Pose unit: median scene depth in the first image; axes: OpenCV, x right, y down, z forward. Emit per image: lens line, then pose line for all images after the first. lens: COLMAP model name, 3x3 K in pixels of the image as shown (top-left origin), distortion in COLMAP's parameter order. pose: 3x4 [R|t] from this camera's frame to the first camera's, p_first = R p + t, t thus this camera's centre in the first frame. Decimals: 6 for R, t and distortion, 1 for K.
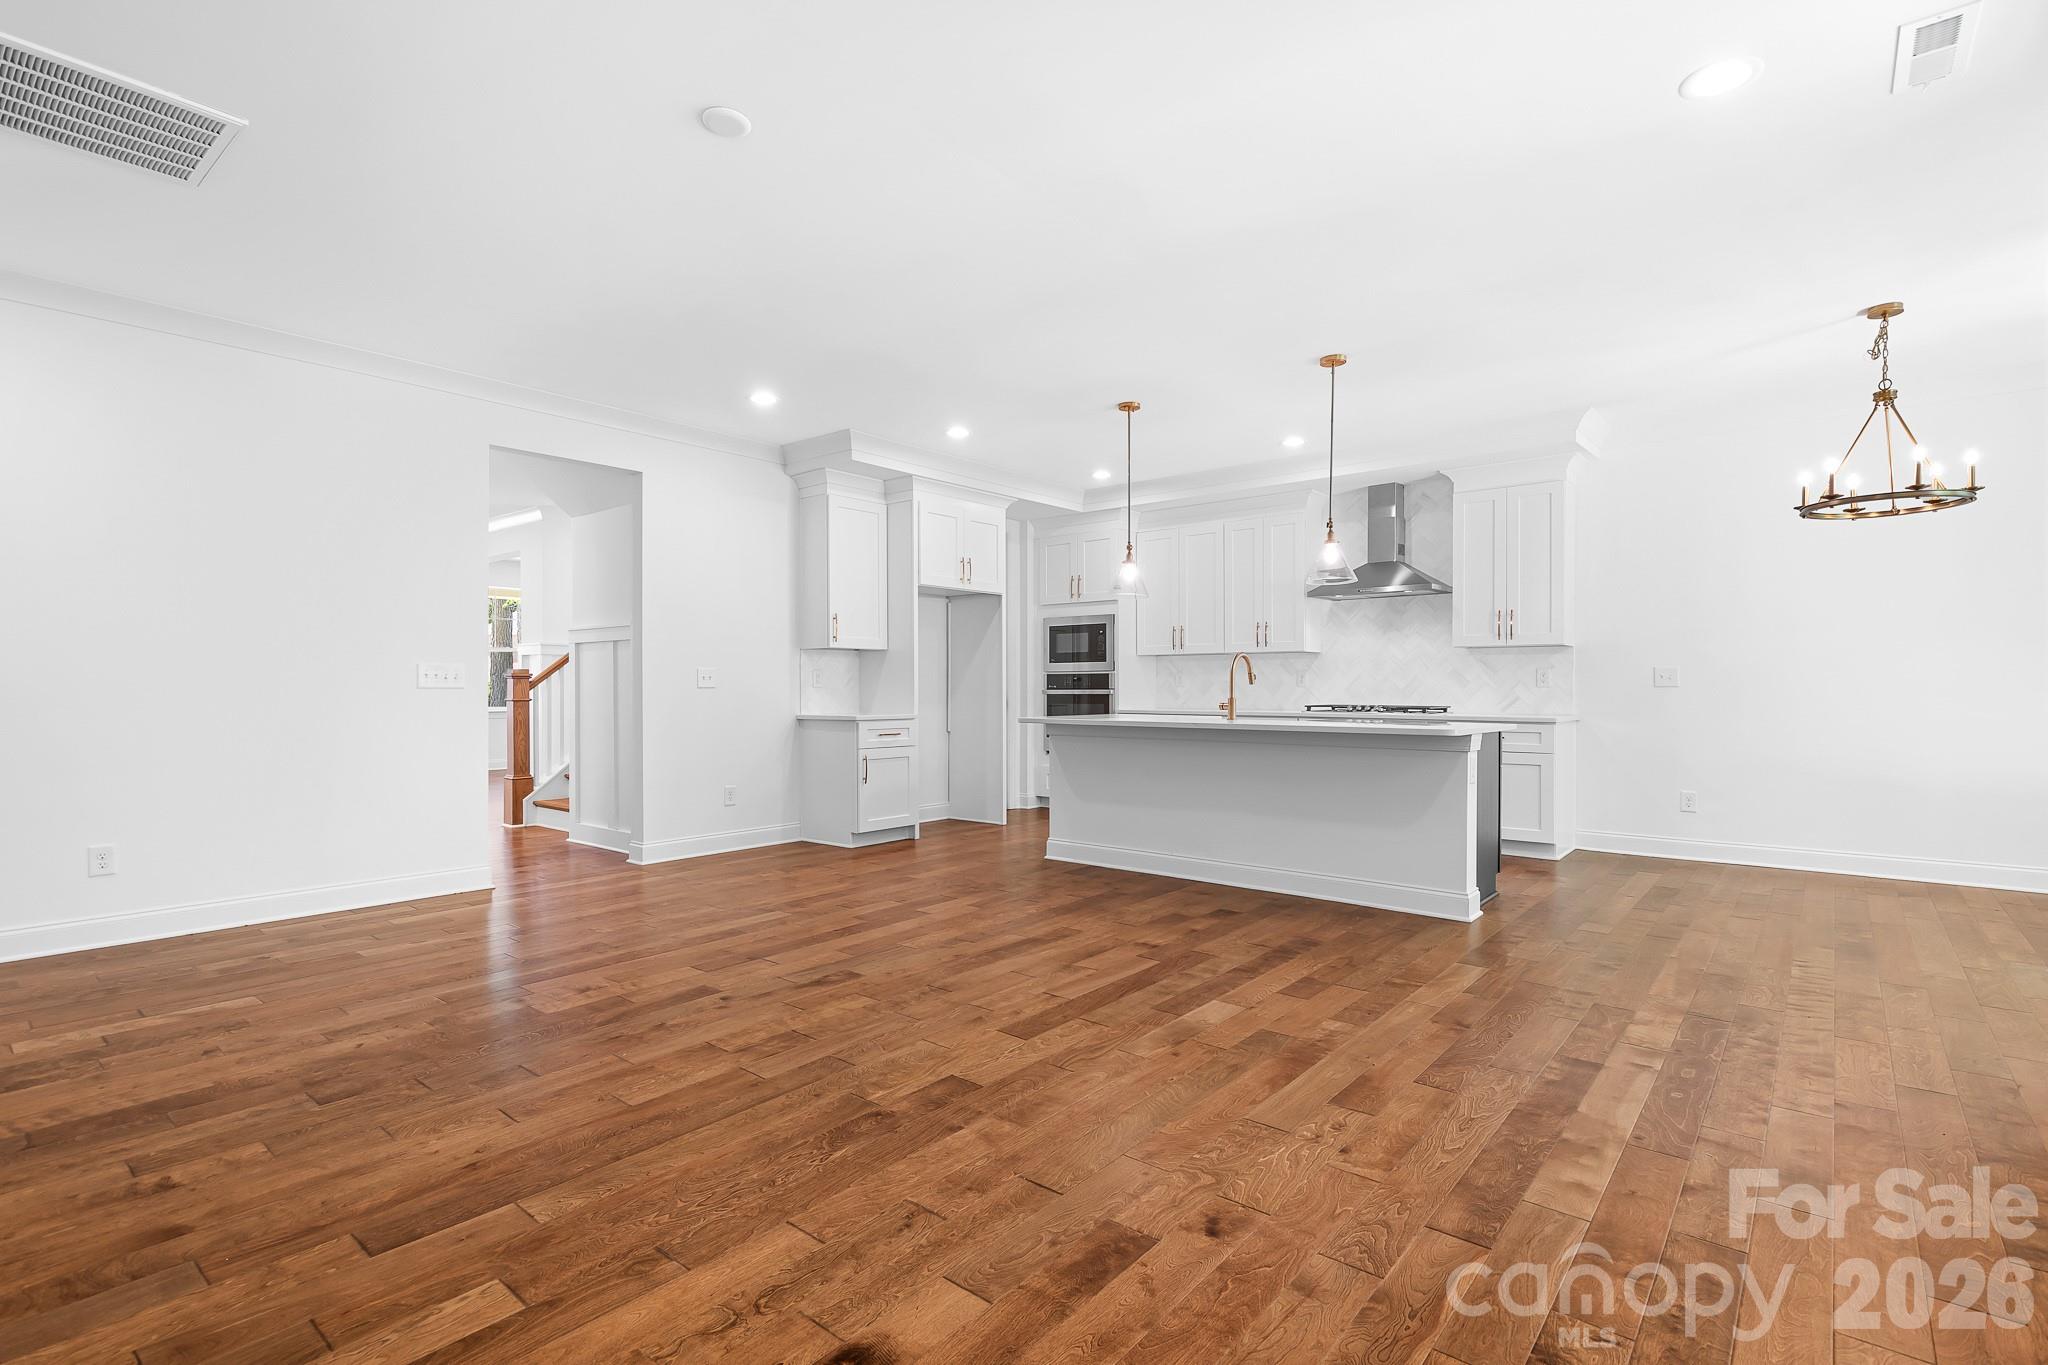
lens RADIAL K [[975.8, 0, 1022.5], [0, 975.8, 688.0], [0, 0, 1]] dist [0.017982, -0.003733]
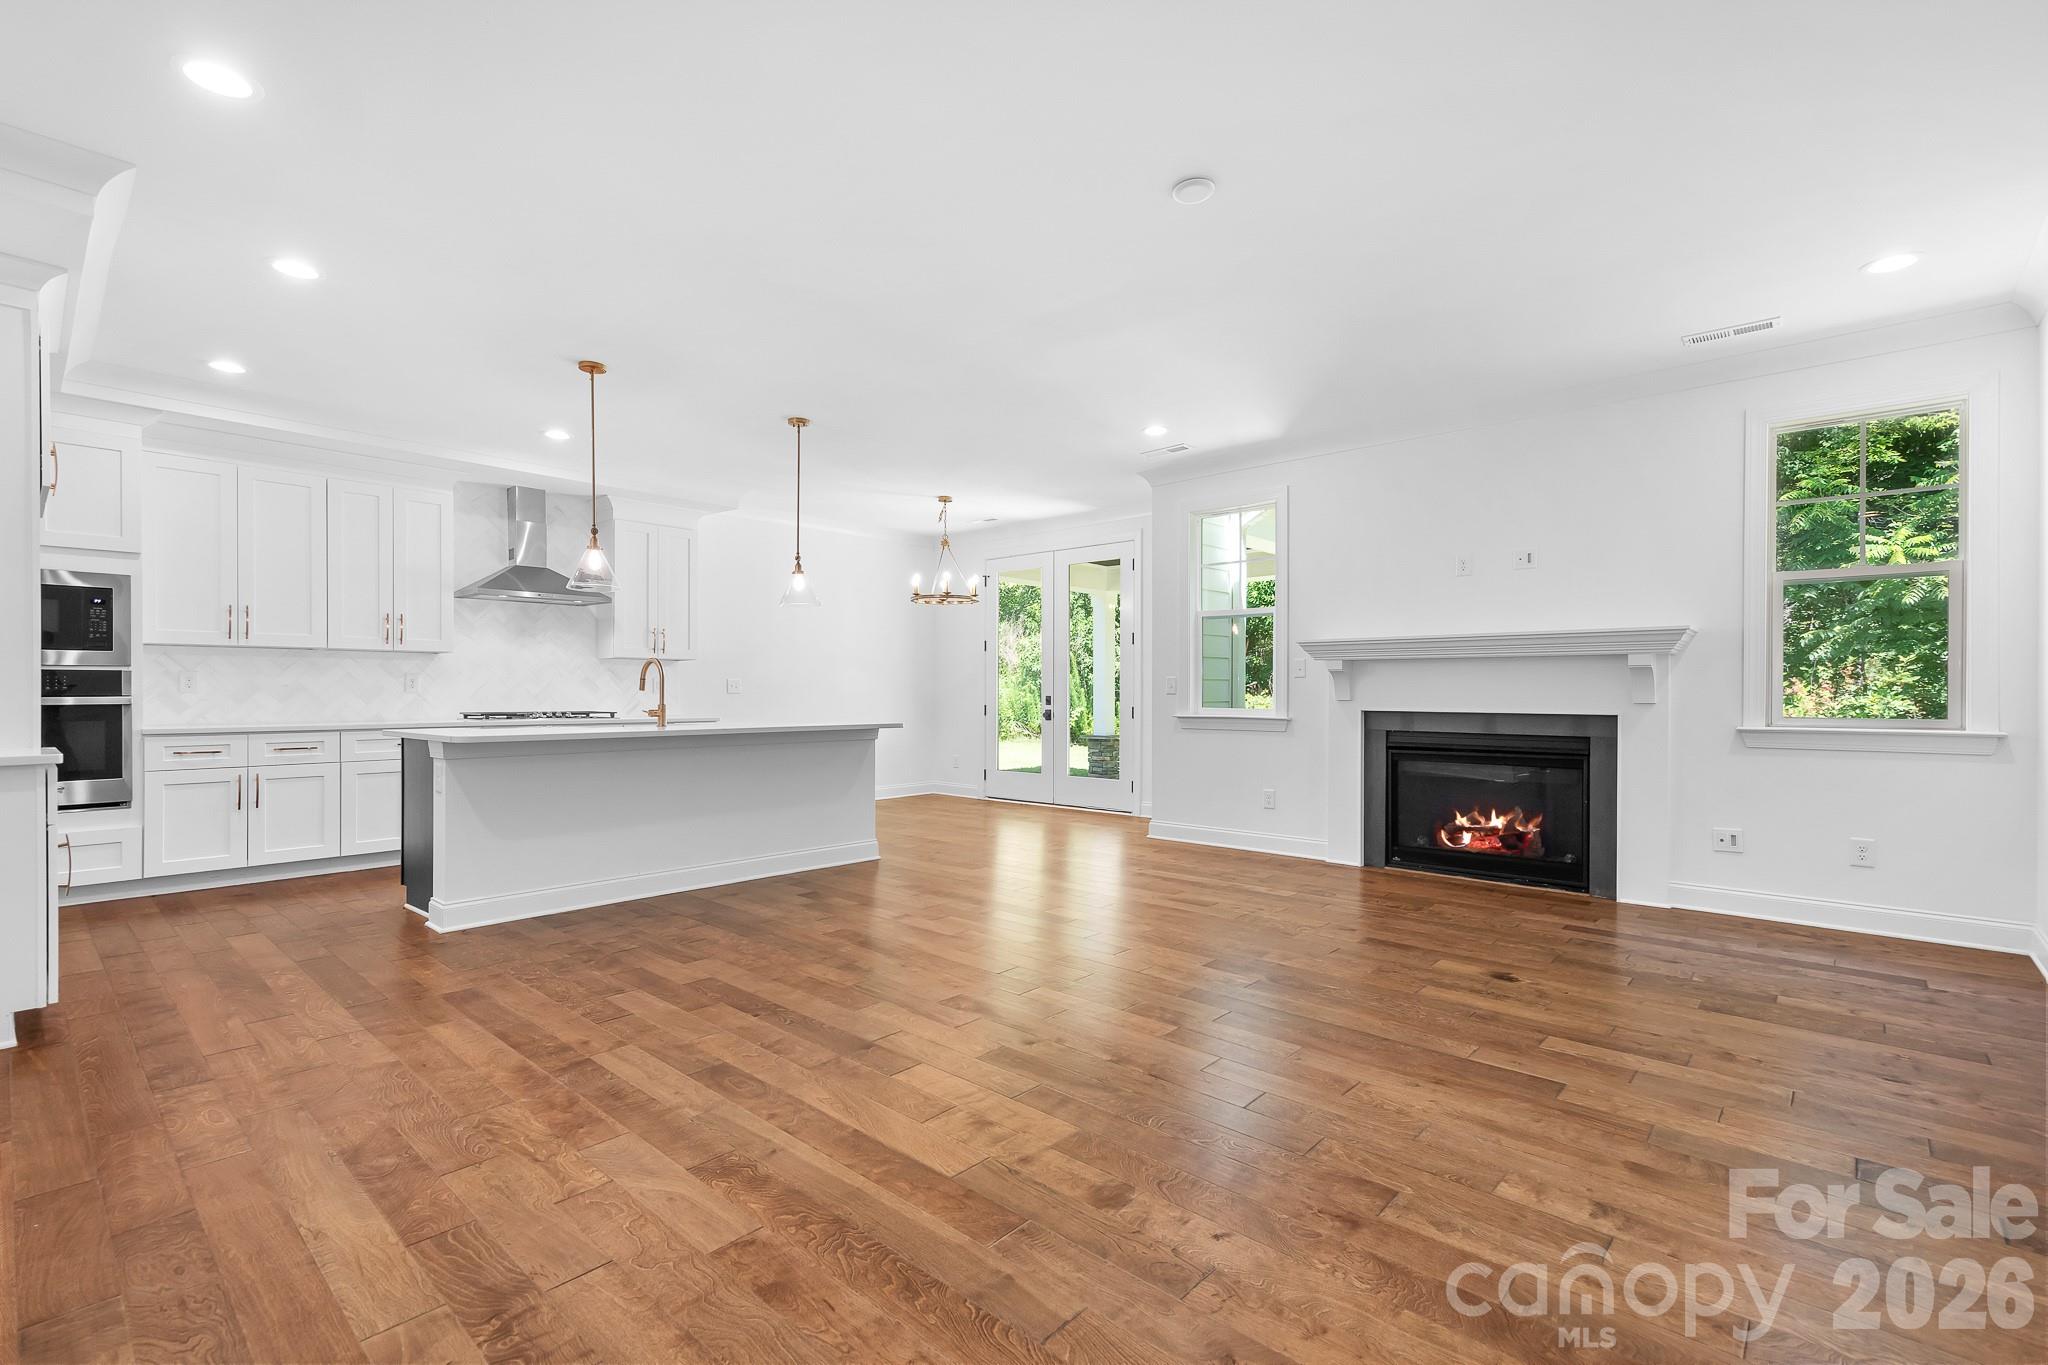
lens RADIAL K [[902.4, 0, 1041.3], [0, 902.4, 691.6], [0, 0, 1]] dist [0.023674, -0.000799]
pose [[0.022829, 0.003010, 0.999735, -1.113181], [-0.000587, 0.999995, -0.002998, -0.000322], [-0.999739, -0.000518, 0.022831, 0.957173]]
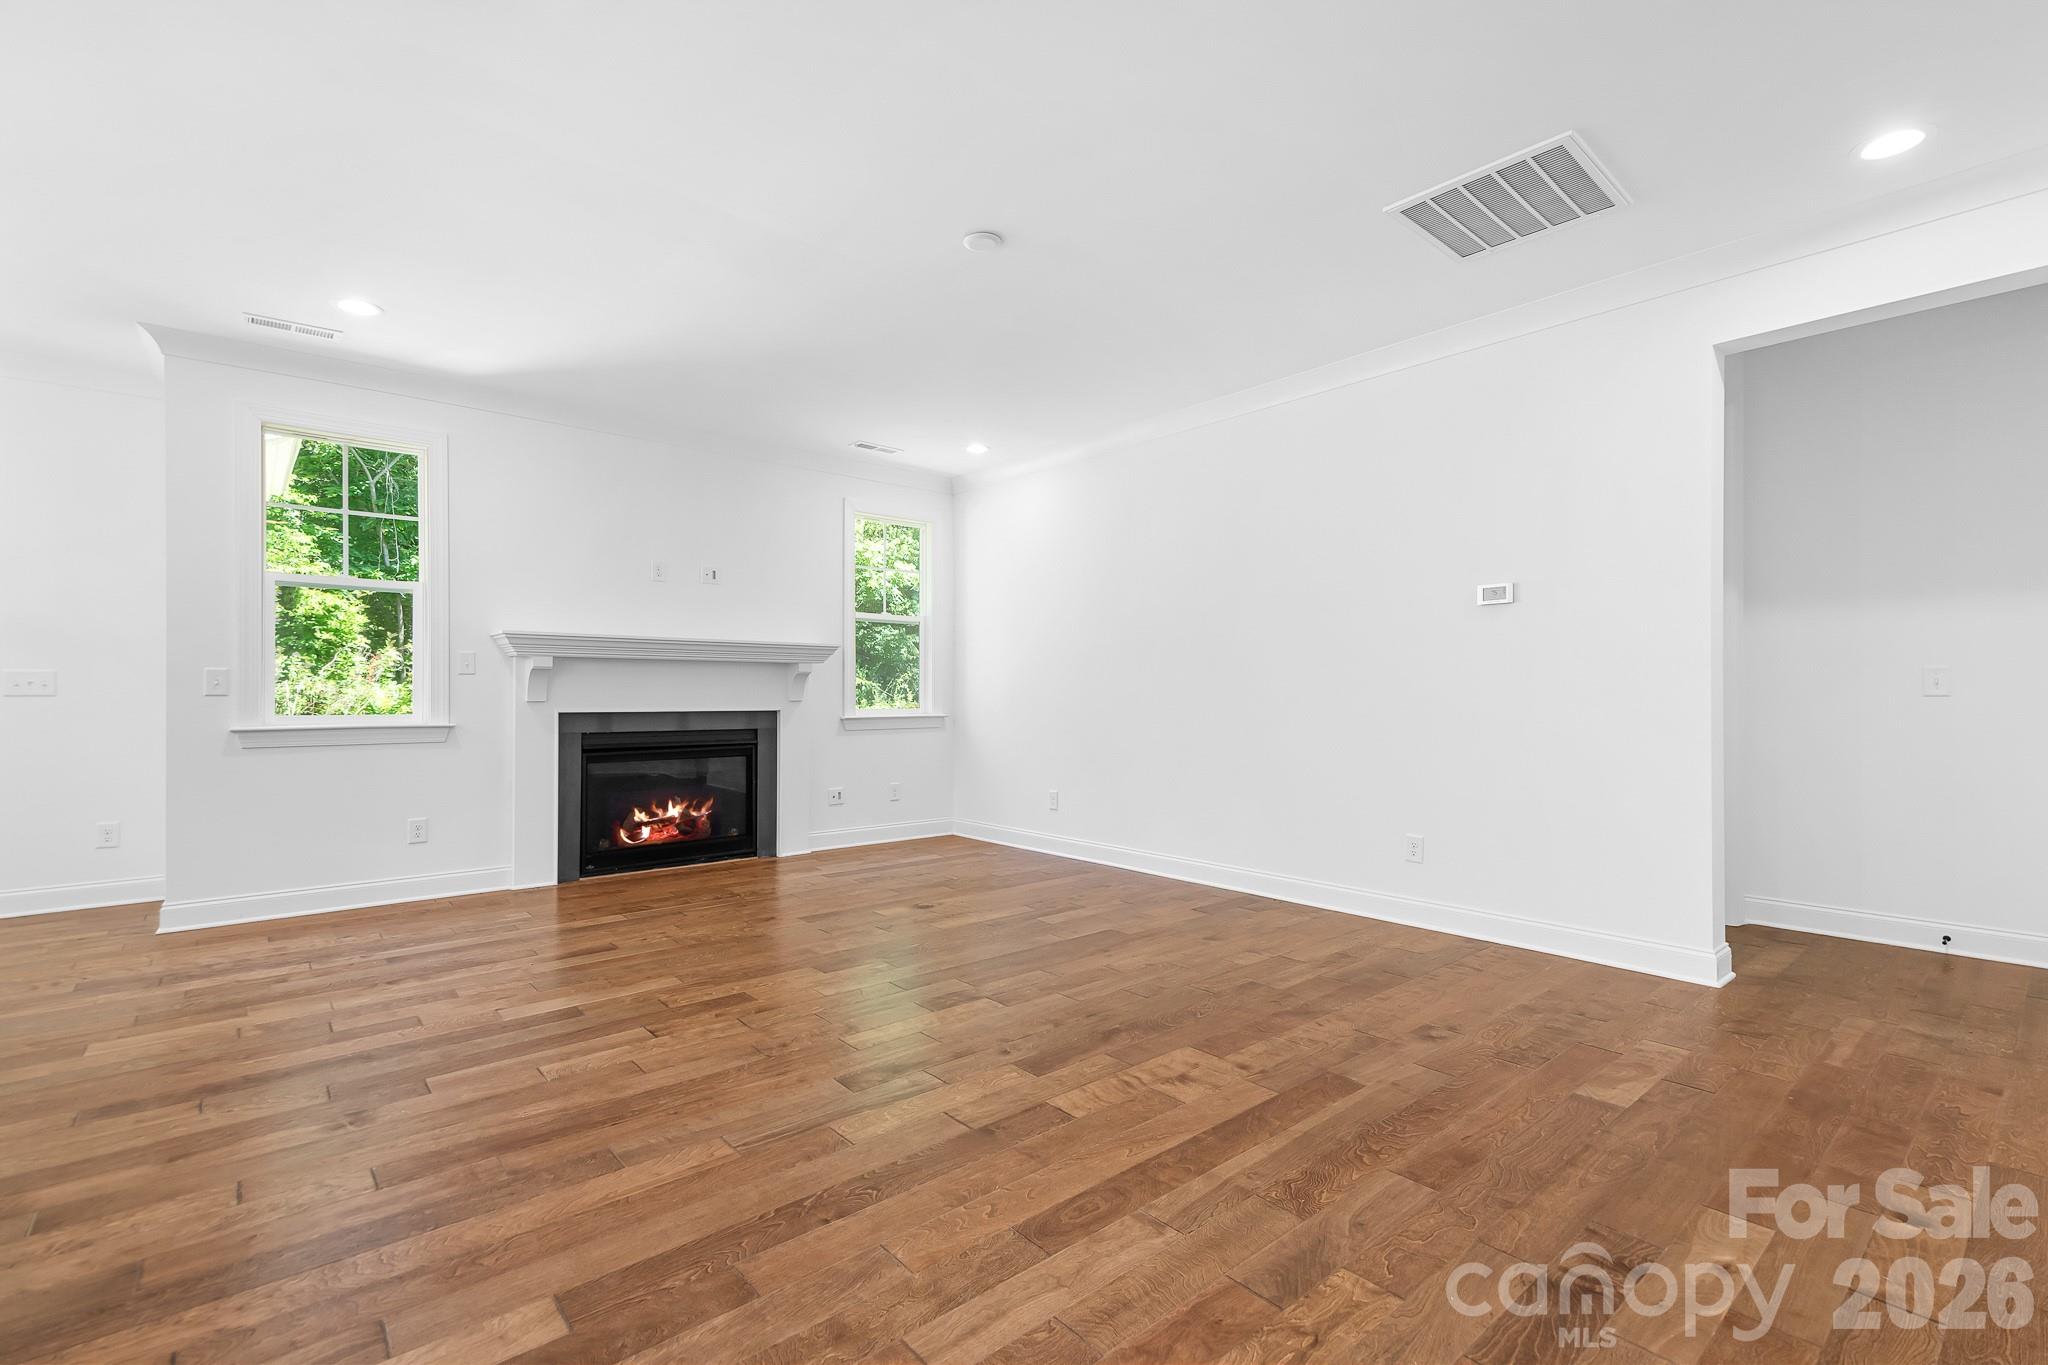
lens RADIAL K [[902.4, 0, 1012.2], [0, 902.4, 689.8], [0, 0, 1]] dist [0.023674, -0.000799]
pose [[-0.985277, 0.001318, 0.170962, -0.441487], [0.000733, 0.999994, -0.003487, -0.002253], [-0.170965, -0.003310, -0.985271, 1.768521]]
